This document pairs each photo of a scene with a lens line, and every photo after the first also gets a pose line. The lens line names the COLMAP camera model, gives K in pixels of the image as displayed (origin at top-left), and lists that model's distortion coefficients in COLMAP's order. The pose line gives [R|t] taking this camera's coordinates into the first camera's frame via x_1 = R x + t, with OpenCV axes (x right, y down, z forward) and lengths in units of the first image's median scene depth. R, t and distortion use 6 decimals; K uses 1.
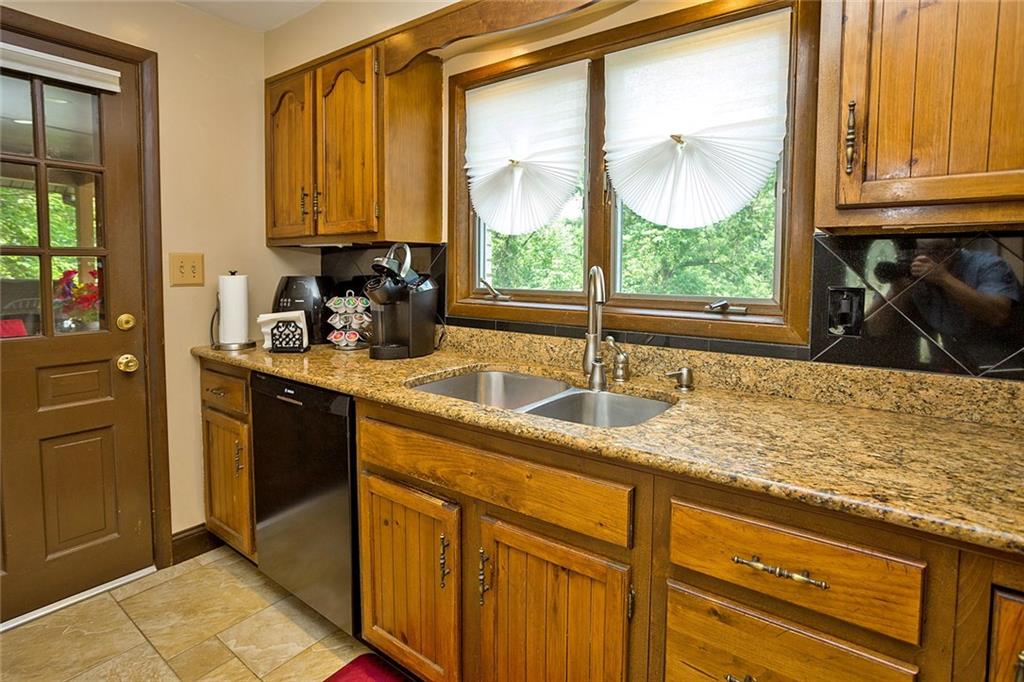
lens RADIAL K [[522.7, 0, 523.3], [0, 522.7, 299.8], [0, 0, 1]] dist [-0.058047, 0.028167]
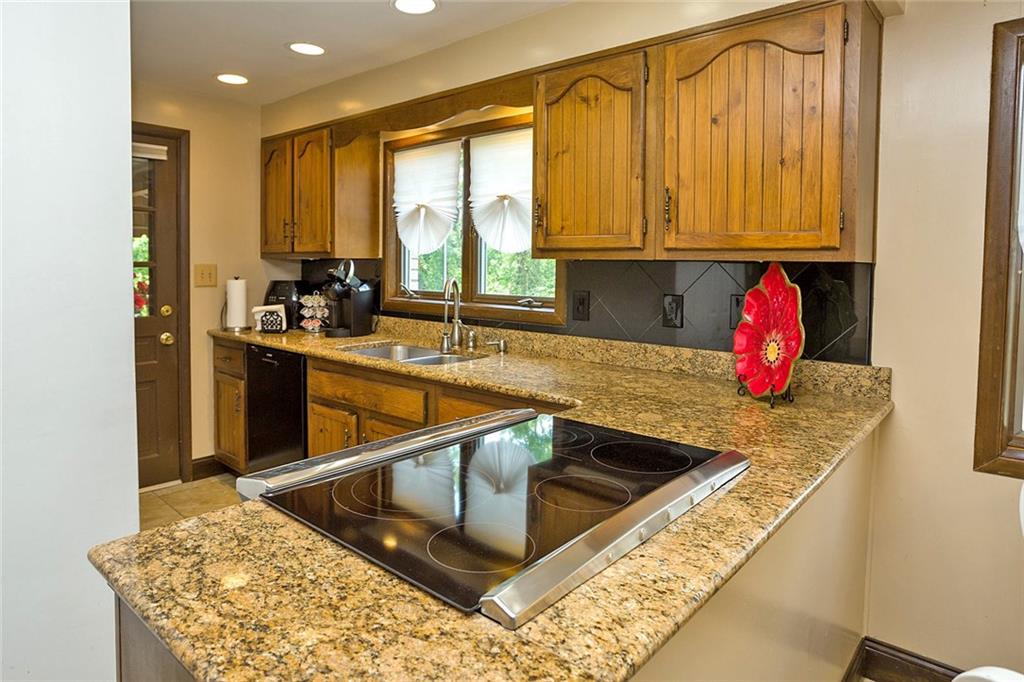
lens RADIAL K [[598.0, 0, 513.8], [0, 598.0, 286.6], [0, 0, 1]] dist [-0.031525, 0.000256]
pose [[0.996689, 0.004520, -0.081186, 0.362213], [-0.006519, 0.999682, -0.024379, 0.006898], [0.081050, 0.024828, 0.996401, -0.624661]]
